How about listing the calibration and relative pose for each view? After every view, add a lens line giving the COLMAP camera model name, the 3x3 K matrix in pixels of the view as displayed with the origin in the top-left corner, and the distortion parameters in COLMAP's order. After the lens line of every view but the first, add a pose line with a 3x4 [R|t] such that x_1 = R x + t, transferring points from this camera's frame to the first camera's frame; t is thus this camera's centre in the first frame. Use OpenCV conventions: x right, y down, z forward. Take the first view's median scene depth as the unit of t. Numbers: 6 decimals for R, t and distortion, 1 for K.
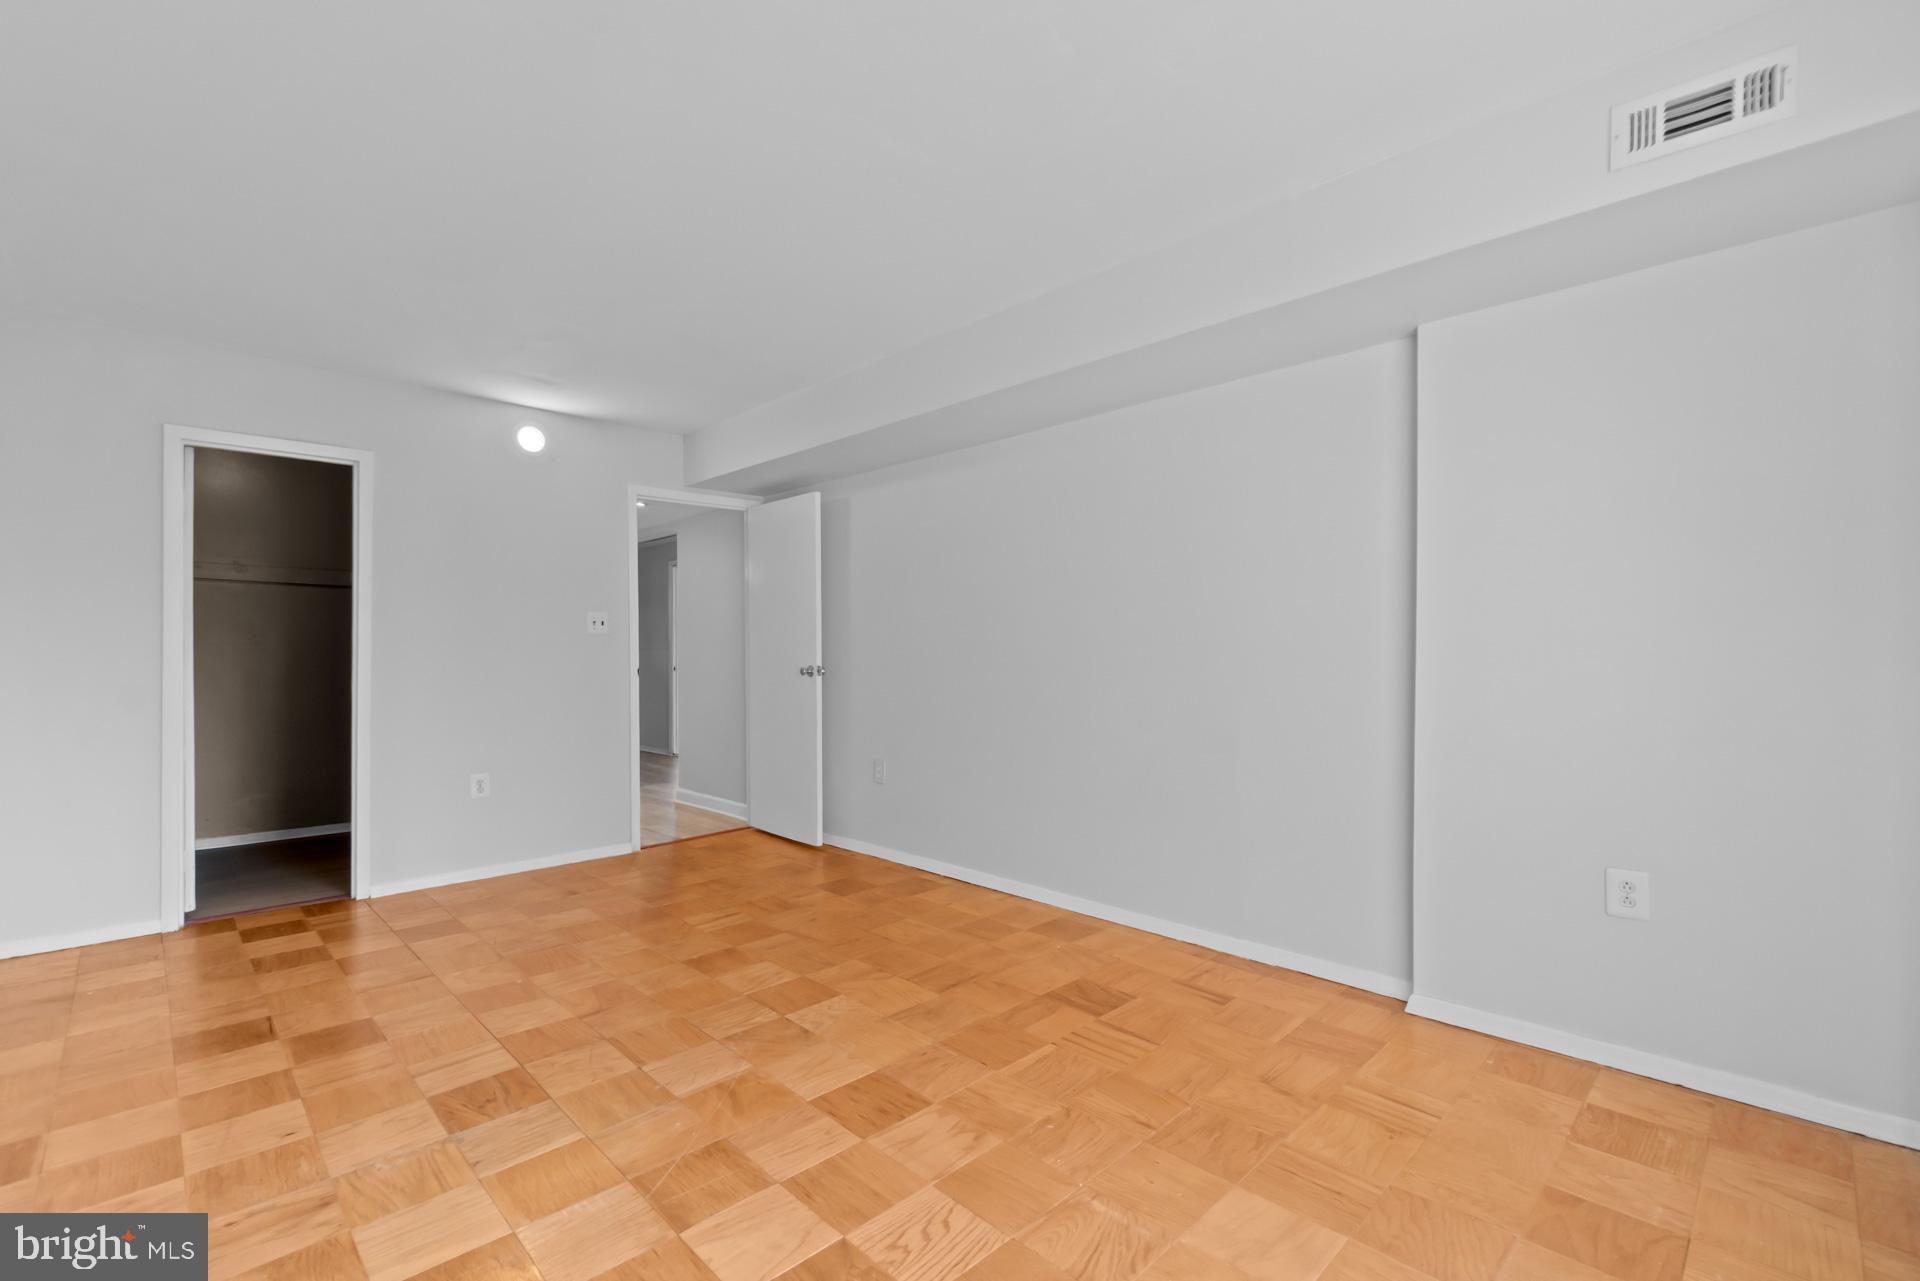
lens RADIAL K [[846.6, 0, 924.1], [0, 846.6, 642.3], [0, 0, 1]] dist [-0.002564, 0.000737]
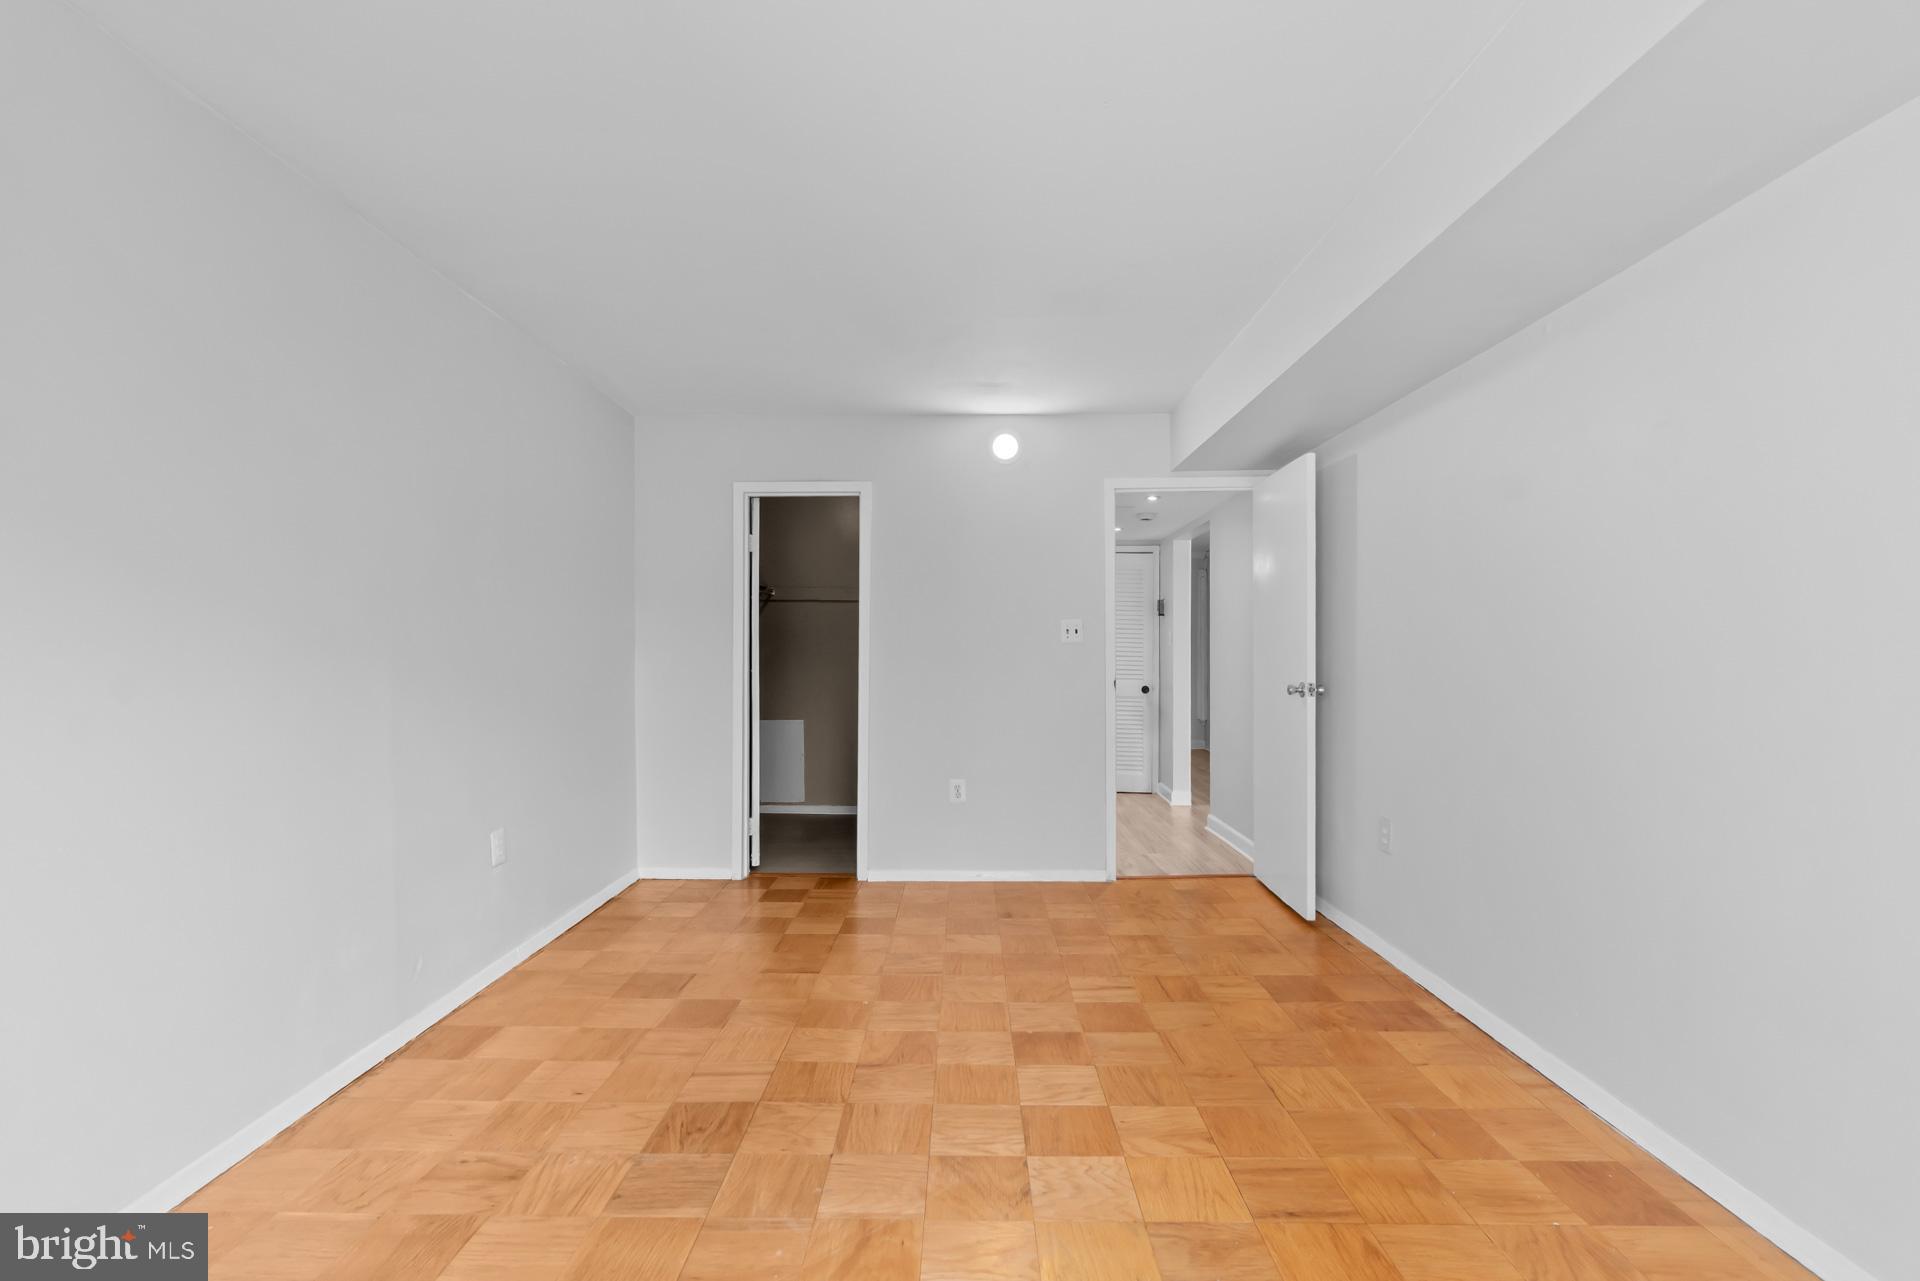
lens RADIAL K [[846.6, 0, 960.8], [0, 846.6, 650.9], [0, 0, 1]] dist [-0.002564, 0.000737]
pose [[0.713768, 0.002000, -0.700380, 0.245067], [0.007499, 0.999917, 0.010498, -0.015098], [0.700342, -0.012745, 0.713693, 0.322125]]
